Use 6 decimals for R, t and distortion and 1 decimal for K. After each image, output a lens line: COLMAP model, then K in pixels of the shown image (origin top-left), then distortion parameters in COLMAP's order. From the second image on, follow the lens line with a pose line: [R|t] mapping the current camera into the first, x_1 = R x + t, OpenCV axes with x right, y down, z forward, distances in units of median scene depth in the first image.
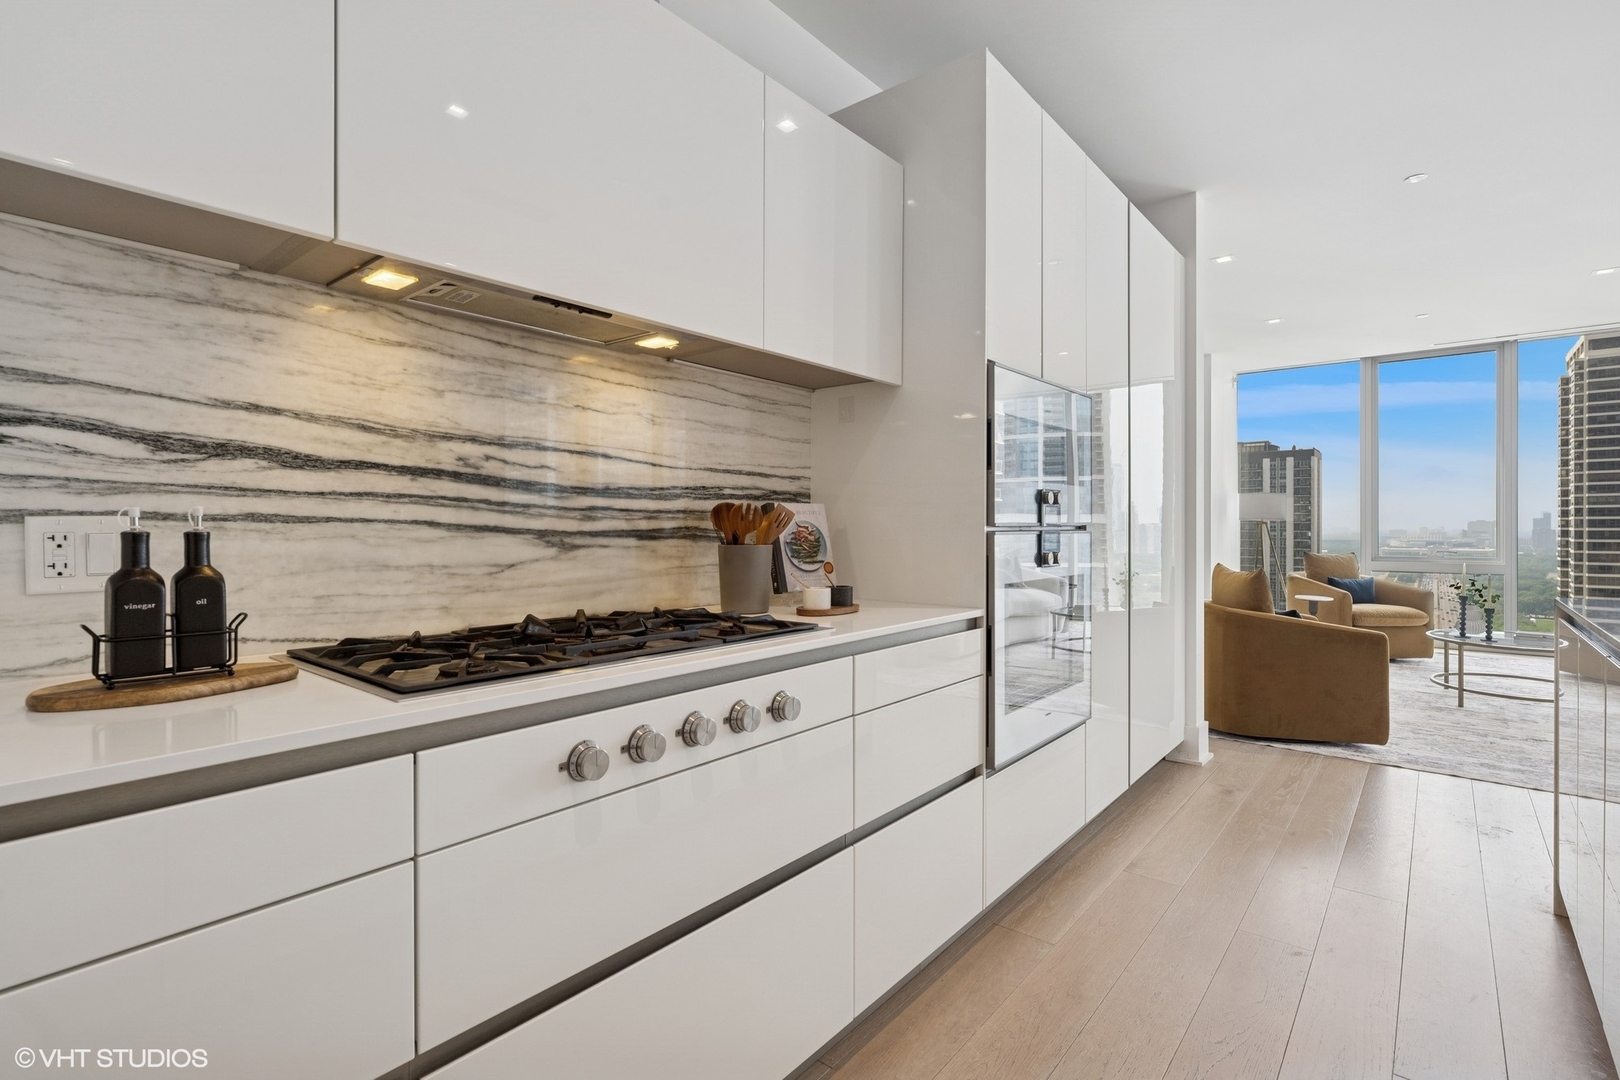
lens RADIAL K [[765.3, 0, 810.9], [0, 765.3, 528.5], [0, 0, 1]] dist [0.001382, -0.000210]
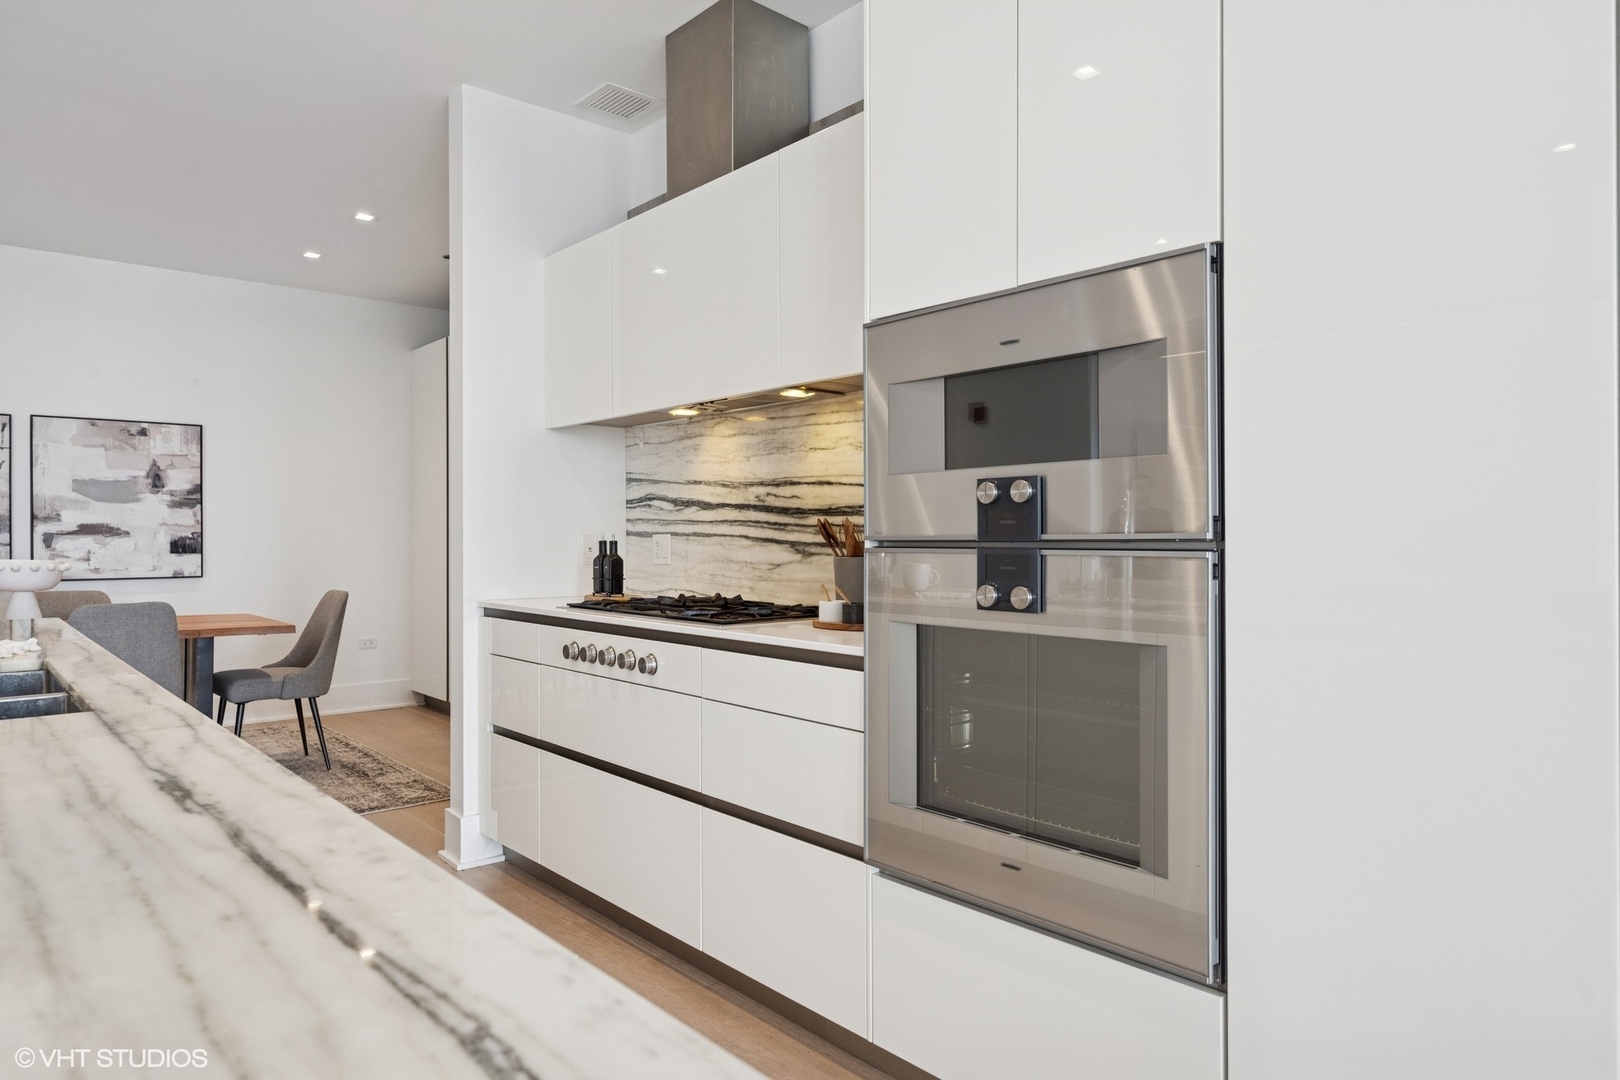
lens RADIAL K [[1009.7, 0, 811.2], [0, 1009.7, 538.4], [0, 0, 1]] dist [-0.000072, -0.001608]
pose [[-0.161955, 0.001760, -0.986797, 1.625964], [-0.002472, 0.999995, 0.002190, -0.008279], [0.986795, 0.002794, -0.161949, 1.461054]]
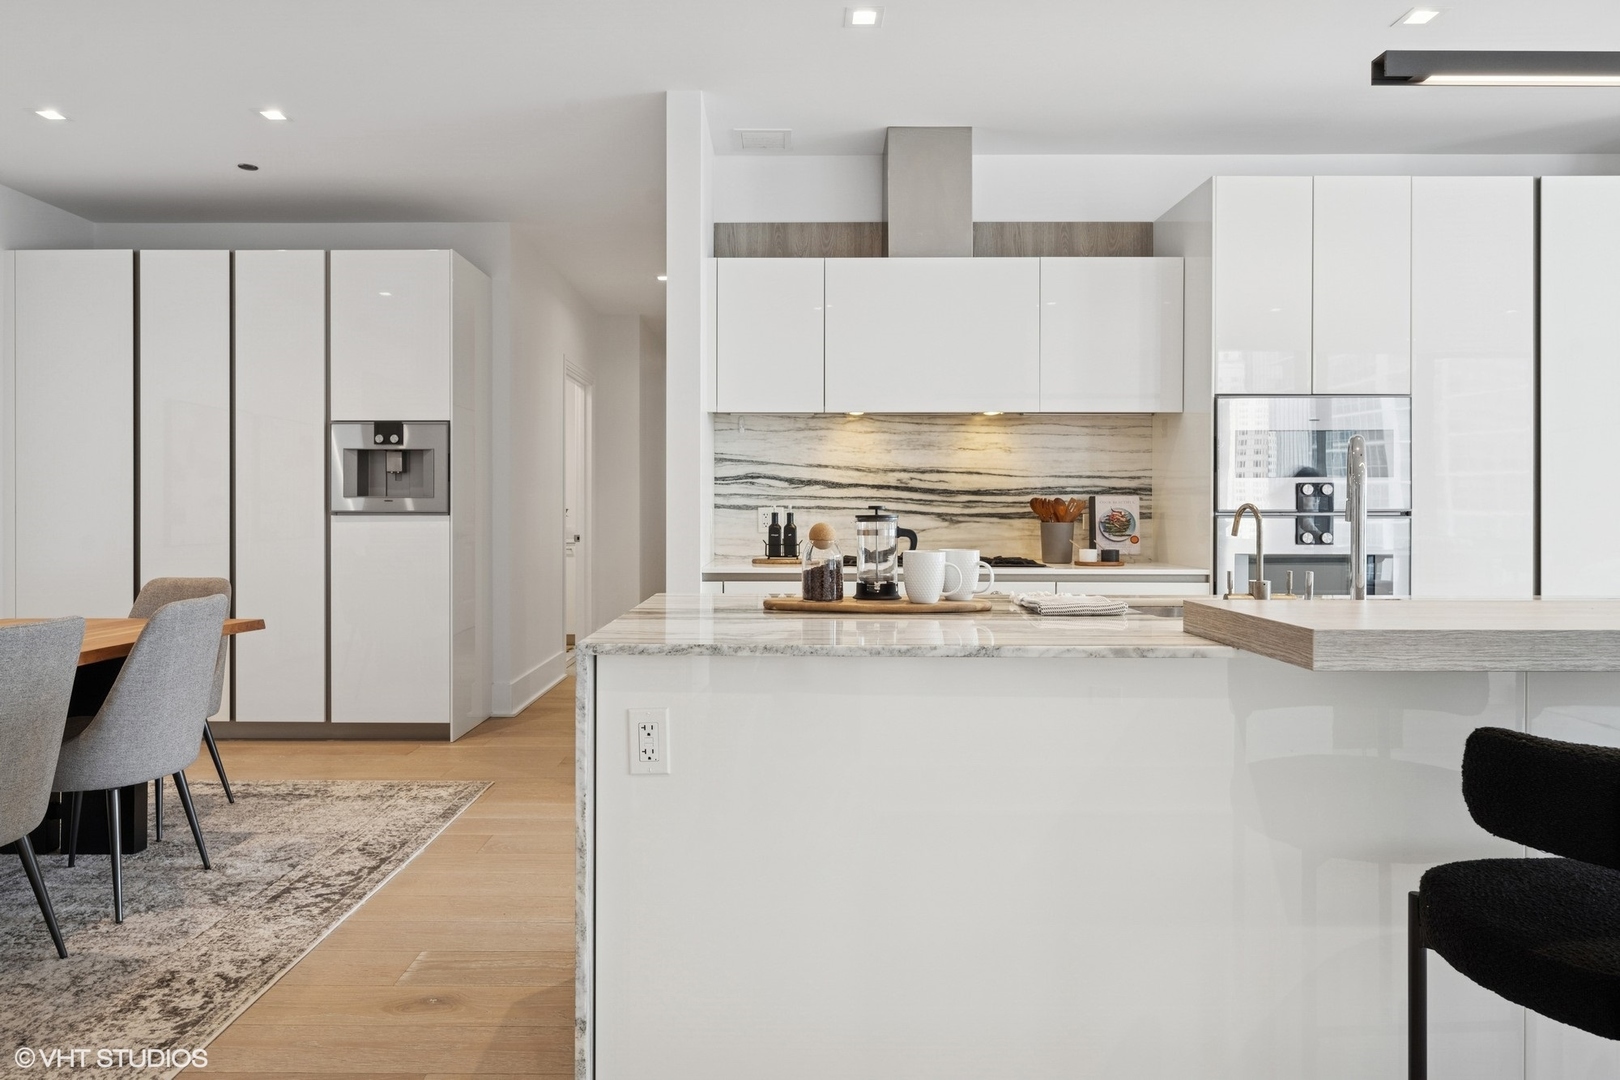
lens RADIAL K [[1009.7, 0, 797.2], [0, 1009.7, 524.9], [0, 0, 1]] dist [-0.000072, -0.001608]
pose [[0.639588, 0.011770, -0.768628, 1.565686], [-0.003743, 0.999919, 0.012197, 0.002538], [0.768709, -0.004924, 0.639580, -1.057278]]
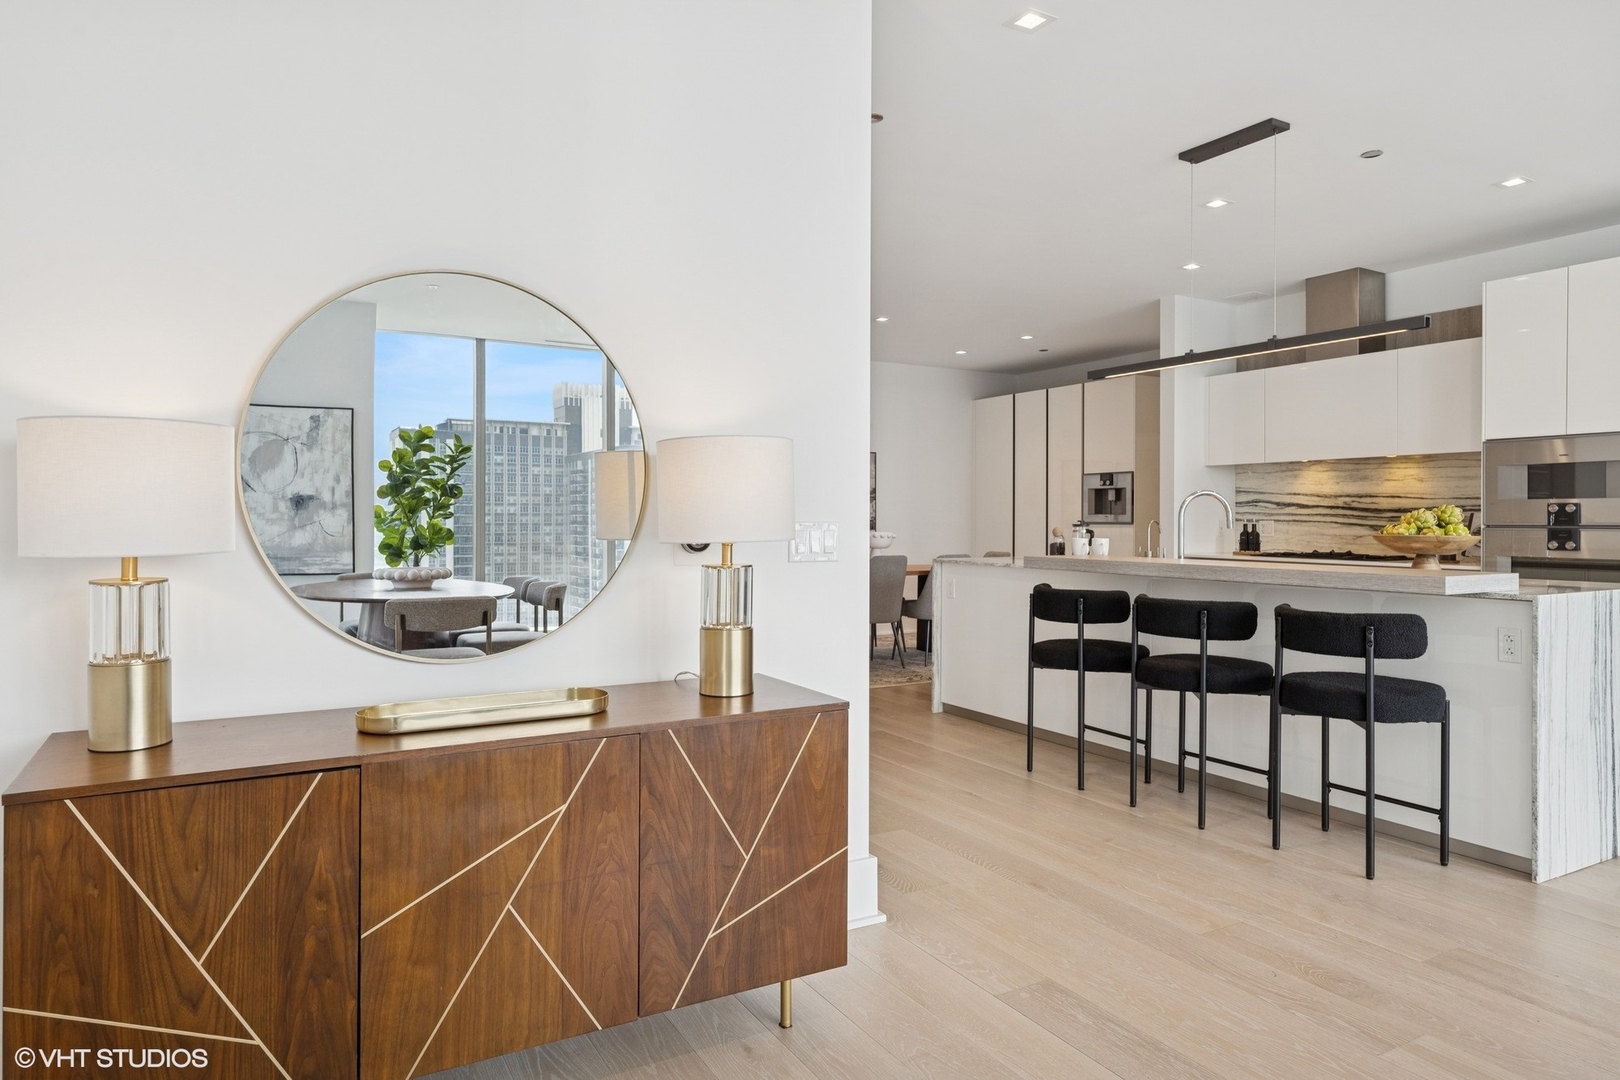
lens RADIAL K [[1009.7, 0, 802.4], [0, 1009.7, 529.1], [0, 0, 1]] dist [-0.000072, -0.001608]
pose [[-0.349613, 0.008798, -0.936853, 4.320612], [-0.007361, 0.999899, 0.012137, -0.013654], [0.936865, 0.011140, -0.349513, 0.351682]]
